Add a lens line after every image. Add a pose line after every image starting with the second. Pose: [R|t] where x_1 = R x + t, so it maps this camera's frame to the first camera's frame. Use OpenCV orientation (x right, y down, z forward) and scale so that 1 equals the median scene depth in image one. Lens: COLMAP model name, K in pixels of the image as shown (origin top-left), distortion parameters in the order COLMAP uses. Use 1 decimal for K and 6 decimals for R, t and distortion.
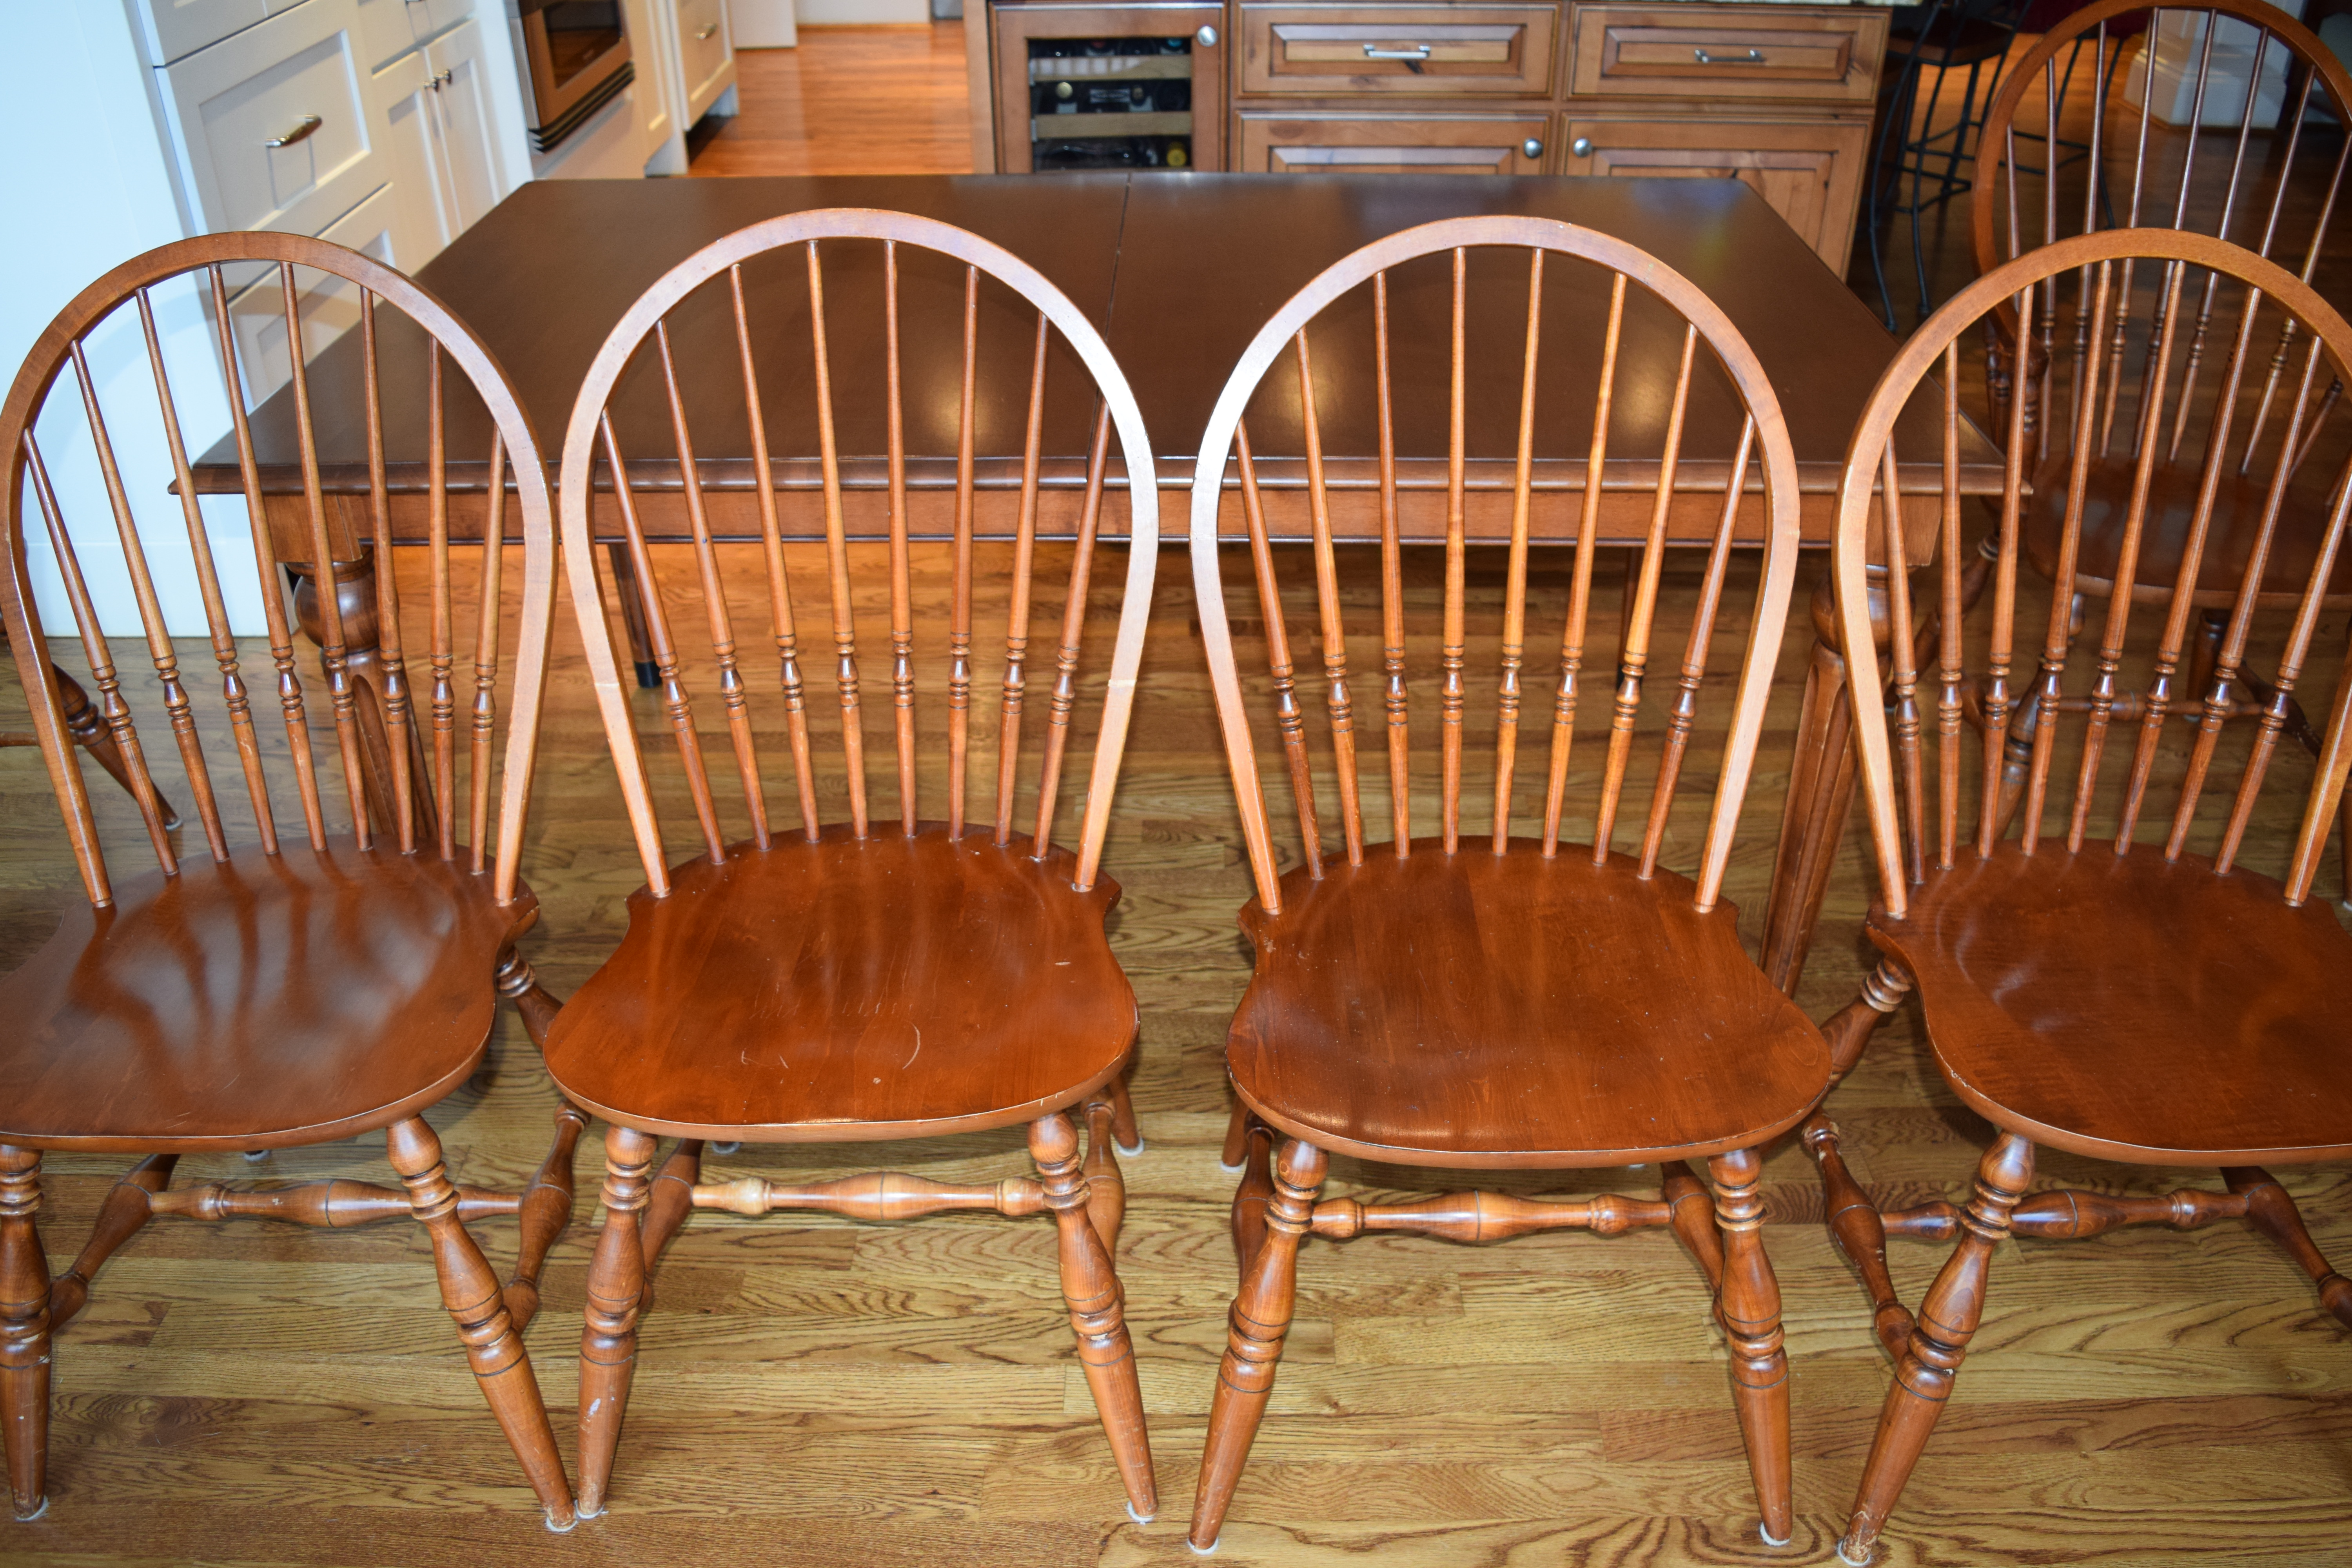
lens RADIAL K [[1836.0, 0, 1176.0], [0, 1836.0, 778.0], [0, 0, 1]] dist [-0.100261, 0.024428]
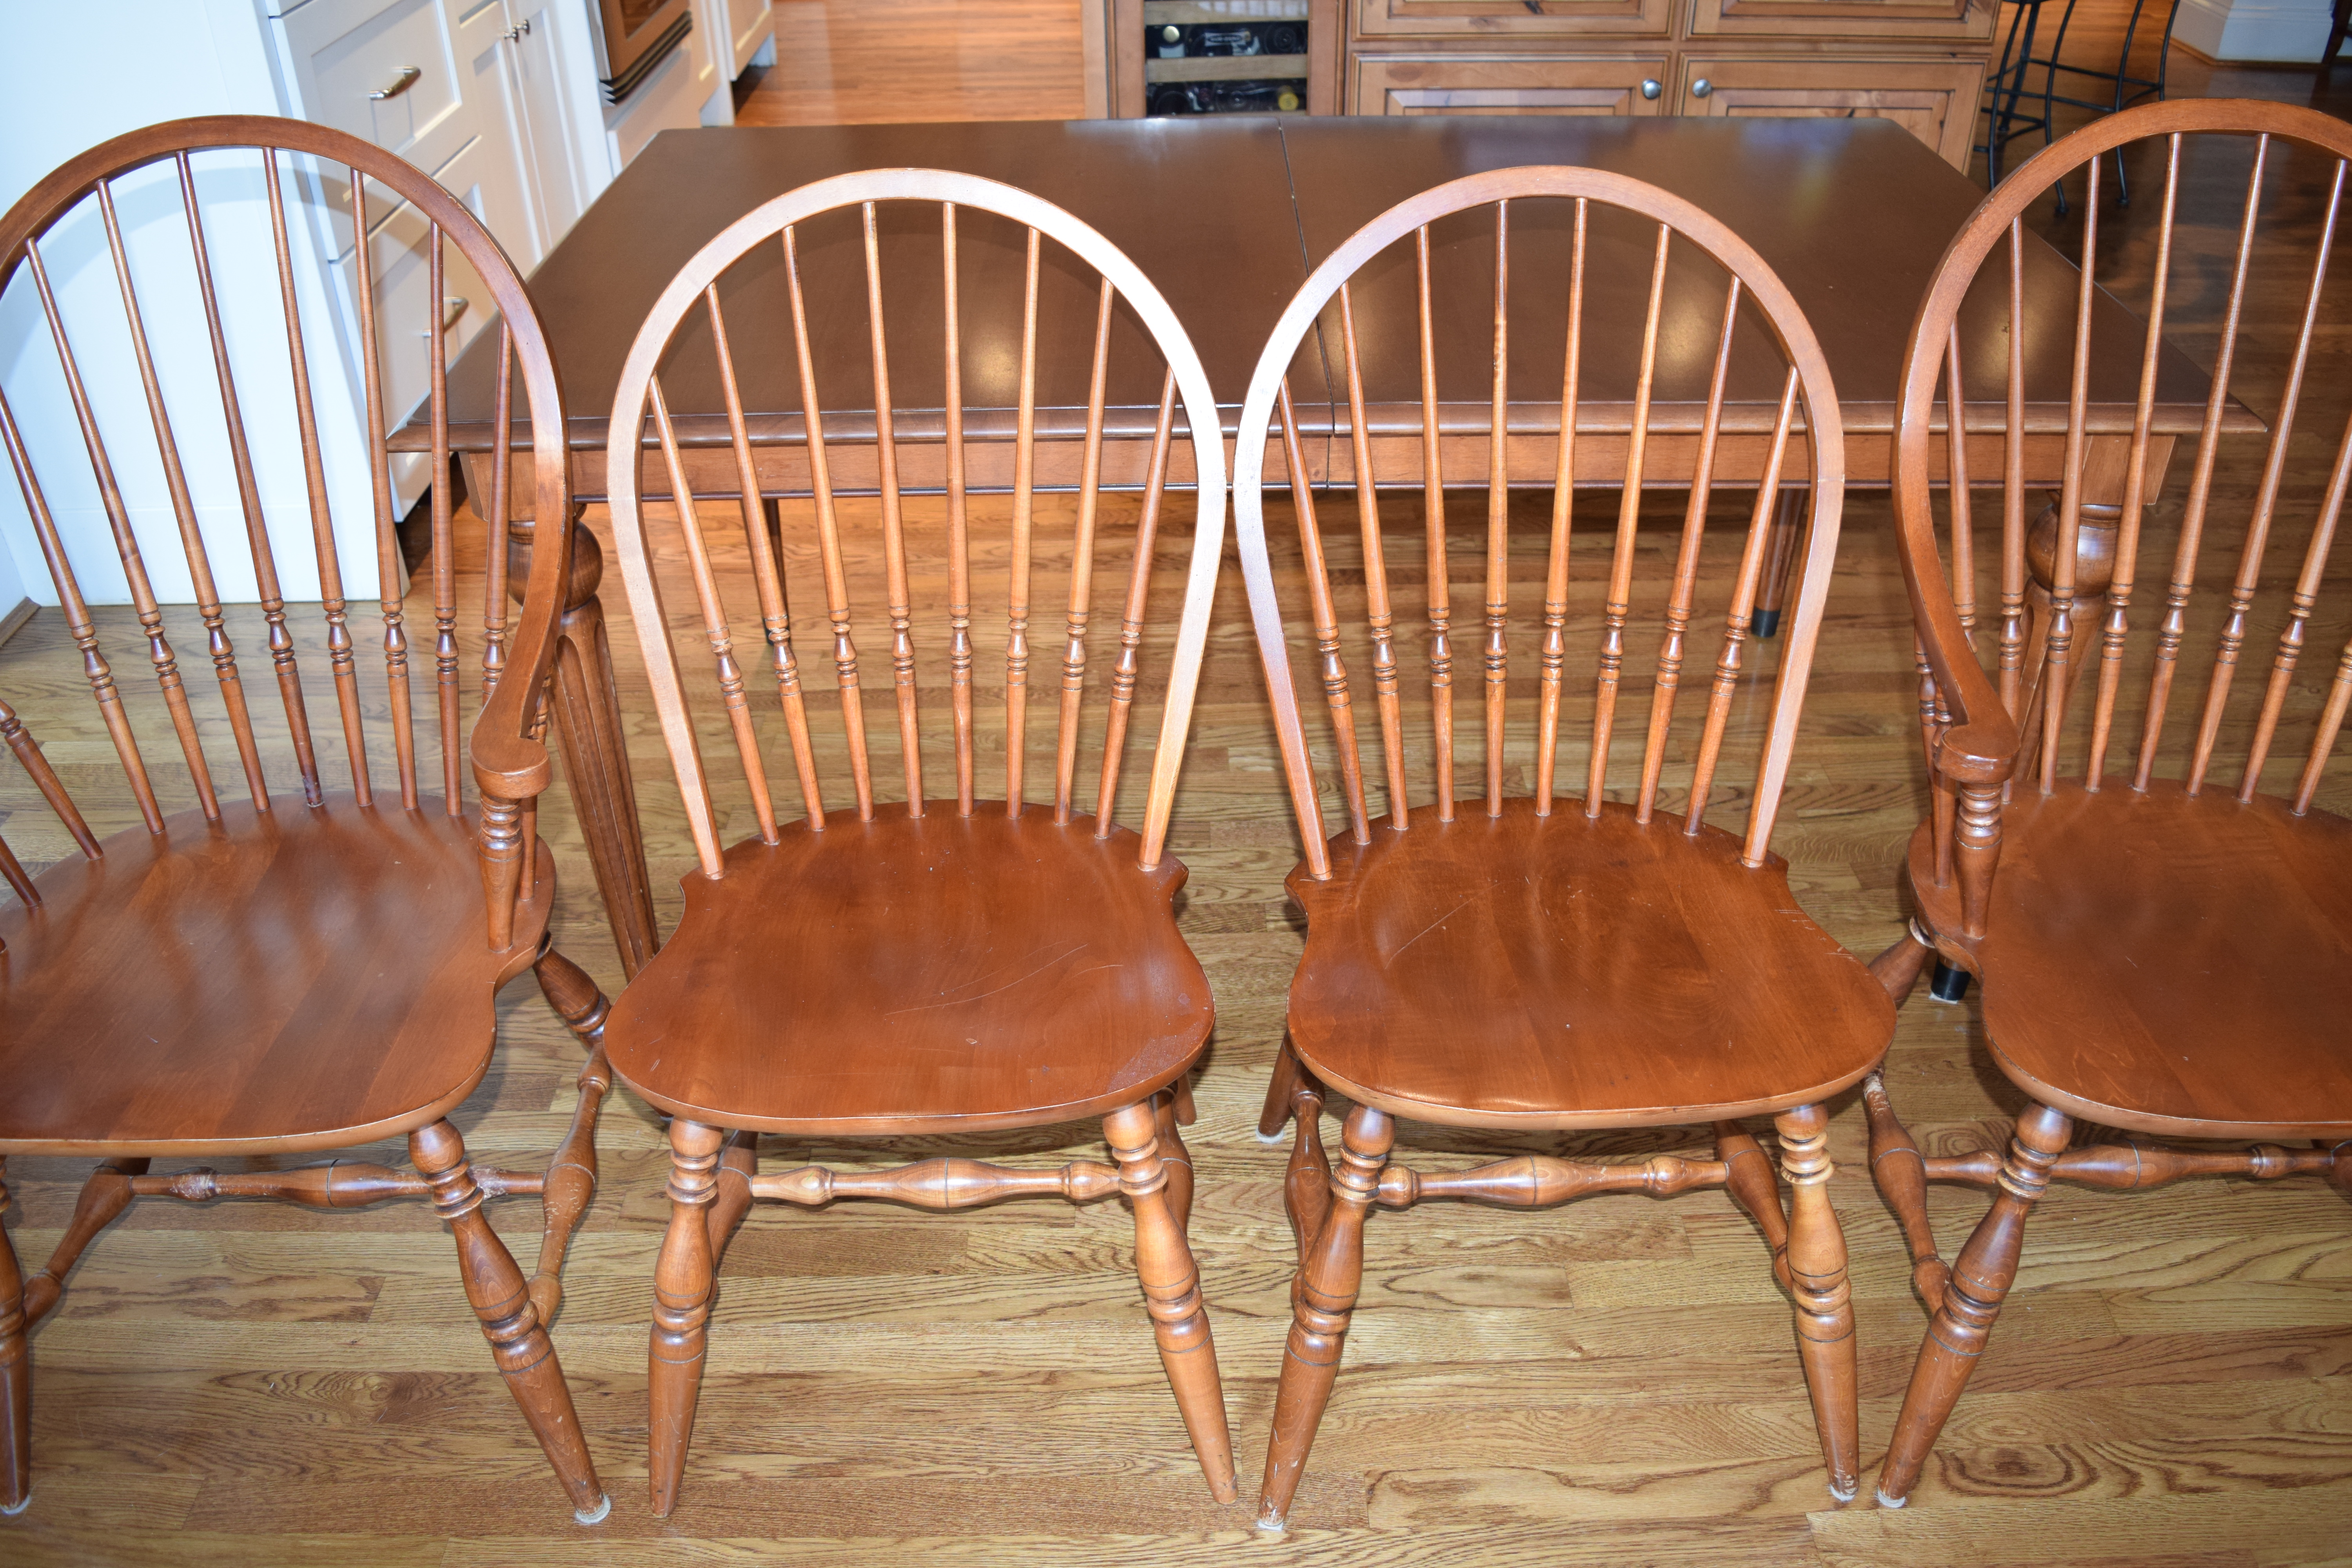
lens RADIAL K [[1836.0, 0, 1174.7], [0, 1836.0, 778.9], [0, 0, 1]] dist [-0.100261, 0.024428]
pose [[0.999844, -0.016134, 0.007236, -0.104678], [0.015931, 0.999501, 0.027283, -0.000839], [-0.007673, -0.027163, 0.999602, 0.005697]]
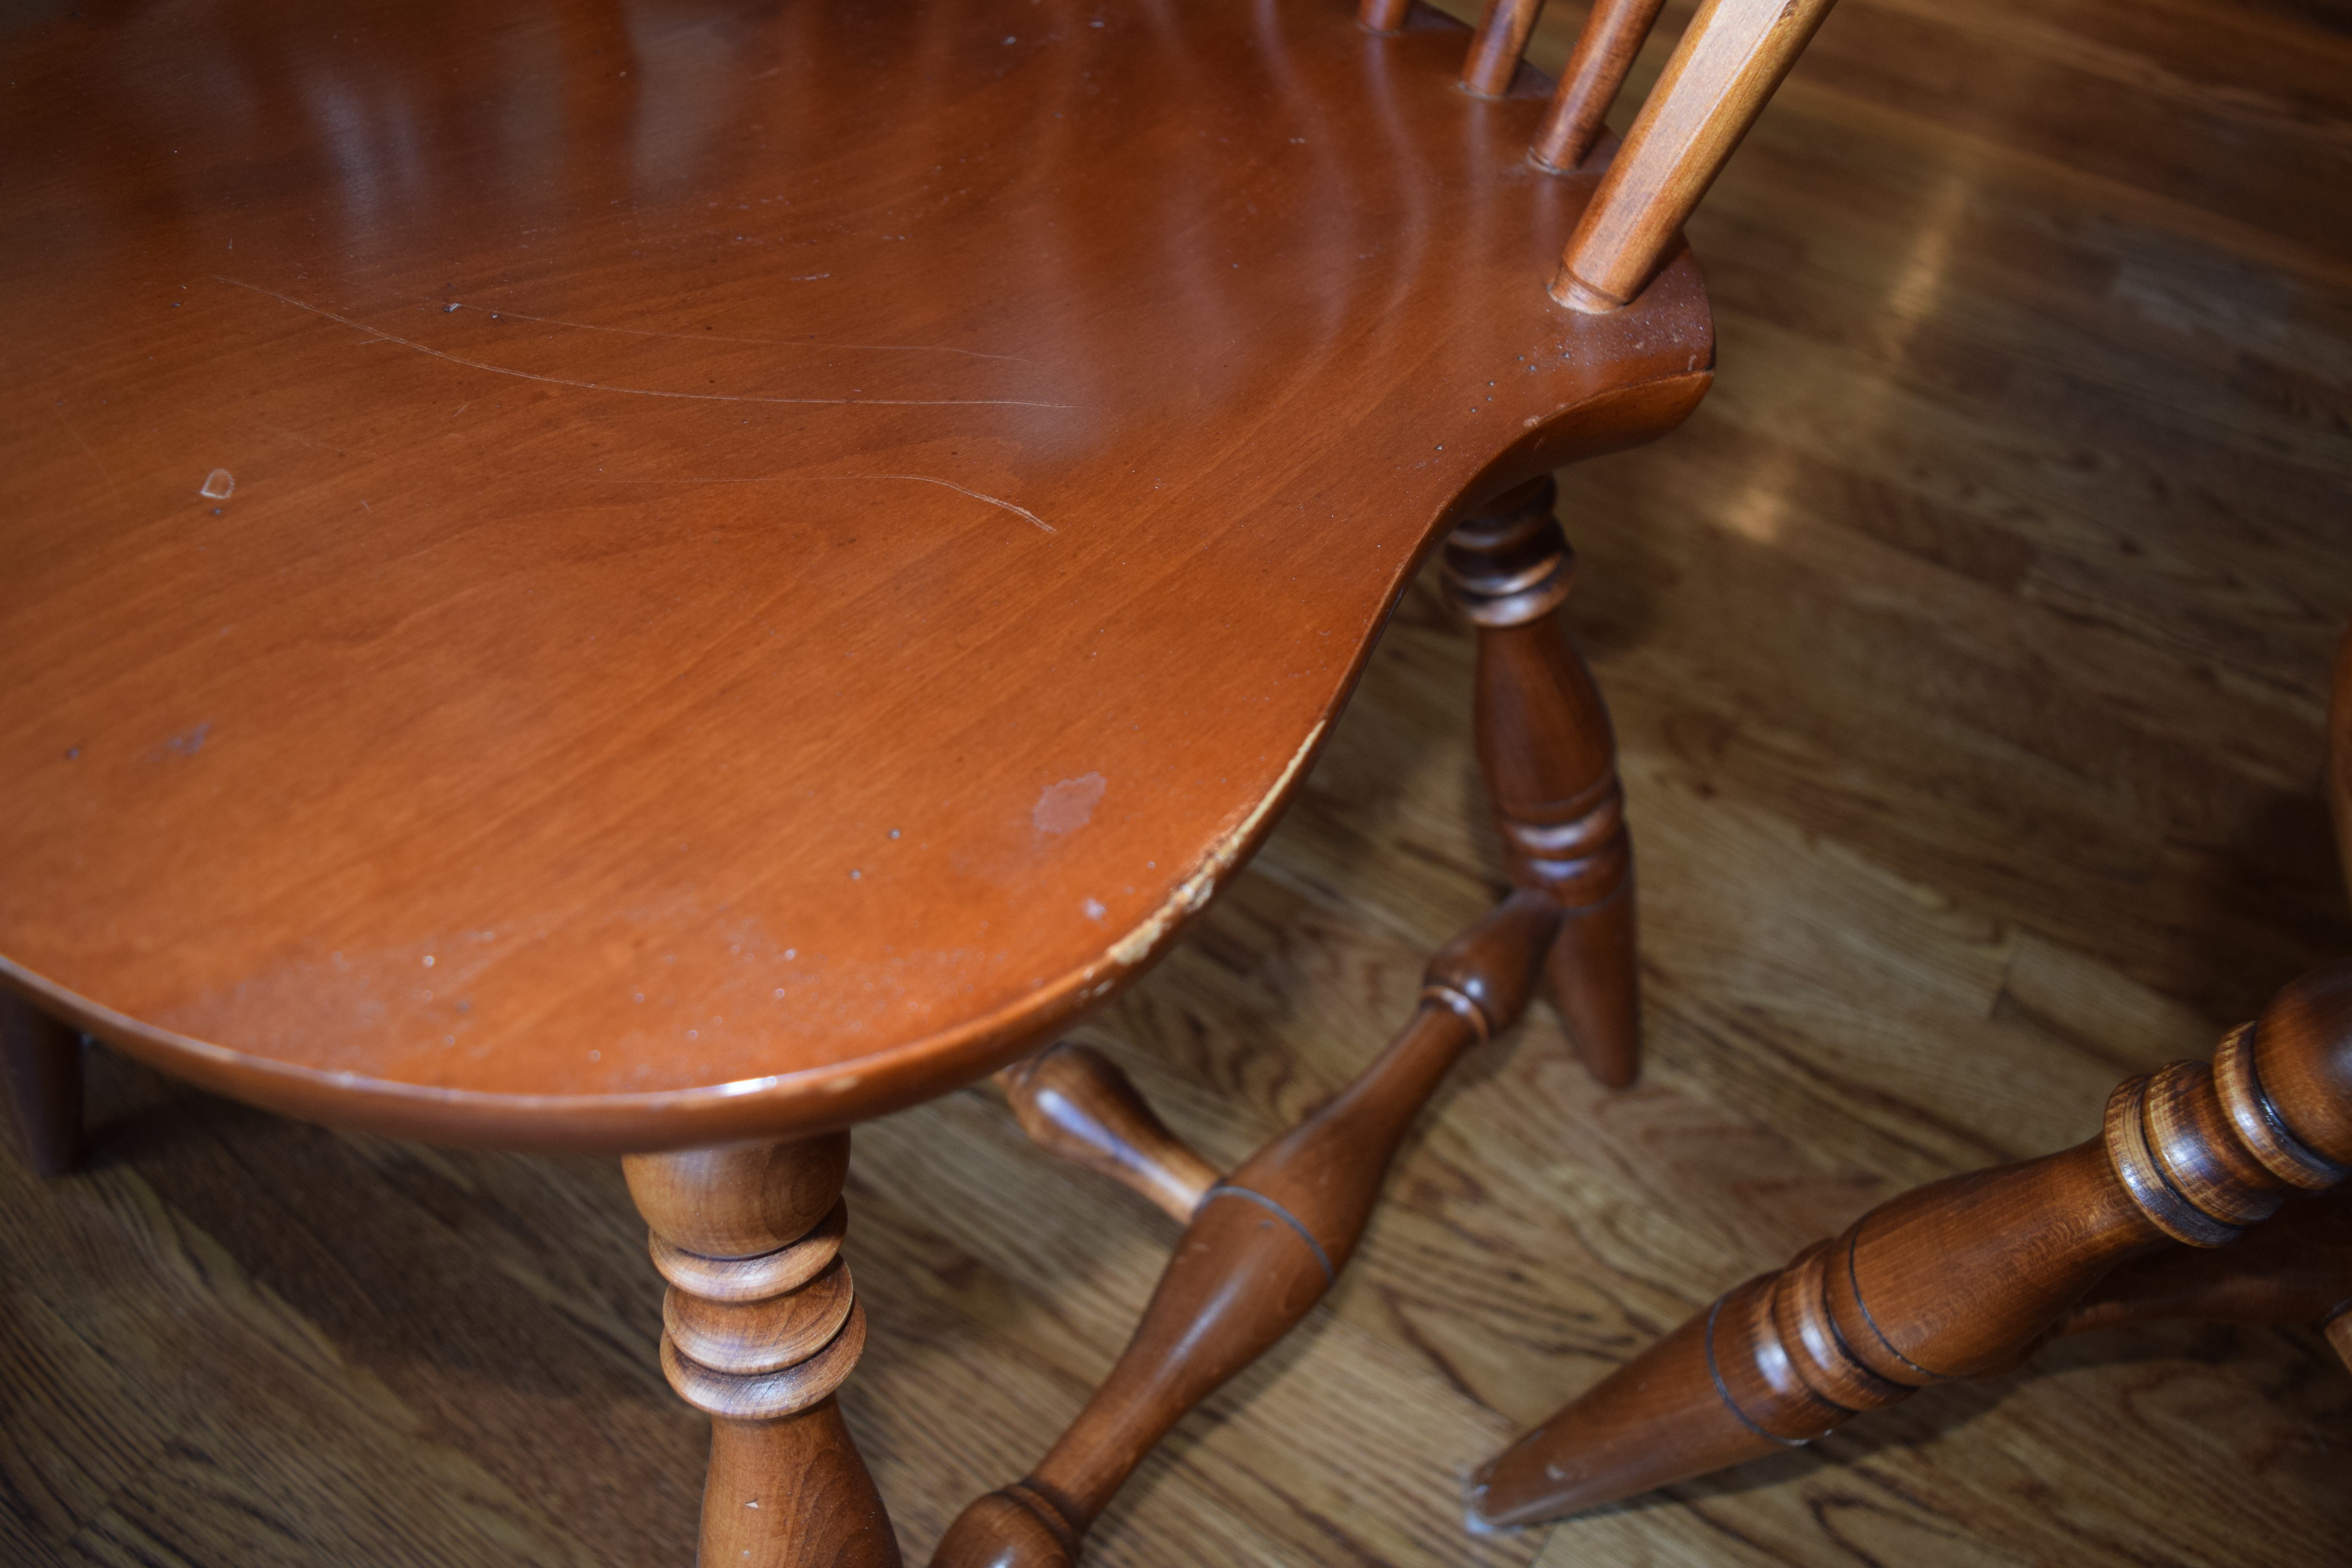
lens RADIAL K [[1836.0, 0, 1176.8], [0, 1836.0, 776.4], [0, 0, 1]] dist [-0.100261, 0.024428]
pose [[0.834741, 0.426364, -0.348454, -0.048047], [-0.322277, 0.891396, 0.318669, 0.073952], [0.446480, -0.153708, 0.881493, 0.497853]]
